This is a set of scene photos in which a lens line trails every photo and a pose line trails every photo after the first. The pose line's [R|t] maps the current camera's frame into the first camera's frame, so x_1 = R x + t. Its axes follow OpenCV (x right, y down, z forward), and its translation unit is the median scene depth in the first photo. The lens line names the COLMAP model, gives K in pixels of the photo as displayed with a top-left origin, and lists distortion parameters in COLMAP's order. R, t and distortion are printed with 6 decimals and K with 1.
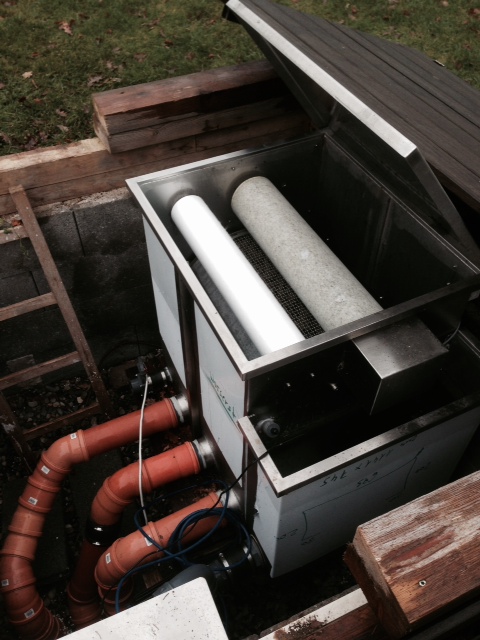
lens RADIAL K [[597.2, 0, 241.5], [0, 597.2, 319.5], [0, 0, 1]] dist [0.048567, 0.000000]
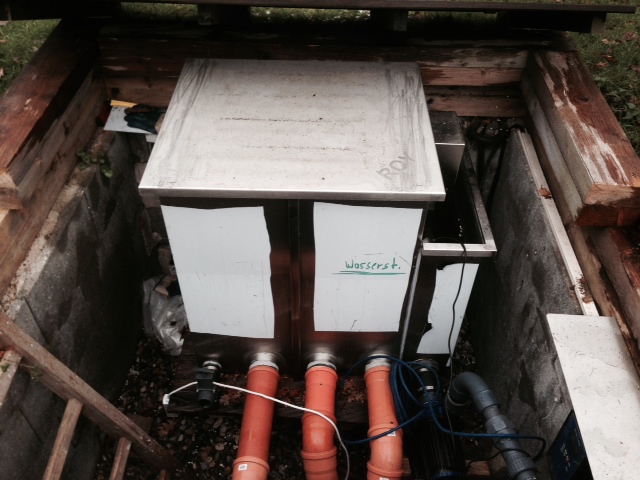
lens RADIAL K [[597.2, 0, 319.8], [0, 597.2, 240.1], [0, 0, 1]] dist [0.048567, 0.000000]
pose [[0.439294, -0.619837, 0.650248, -0.678629], [0.648571, 0.719670, 0.247852, -0.216036], [-0.621592, 0.312852, 0.718155, 0.215374]]
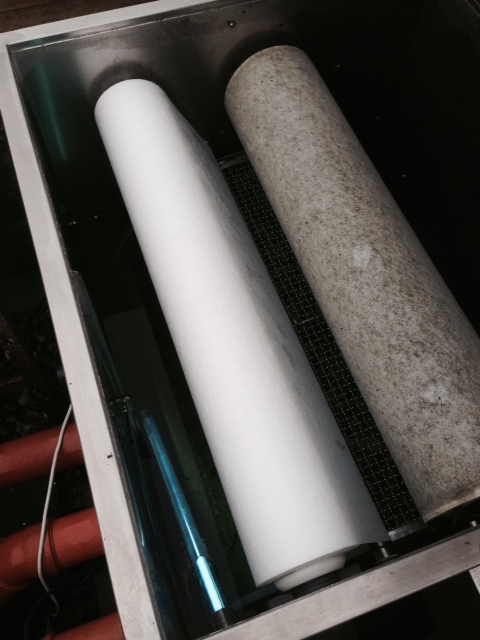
lens RADIAL K [[597.2, 0, 234.6], [0, 597.2, 319.5], [0, 0, 1]] dist [0.048567, 0.000000]
pose [[0.993739, 0.102137, -0.045285, 0.033921], [-0.088321, 0.966380, 0.241471, -0.146377], [0.068426, -0.235960, 0.969351, 0.501573]]
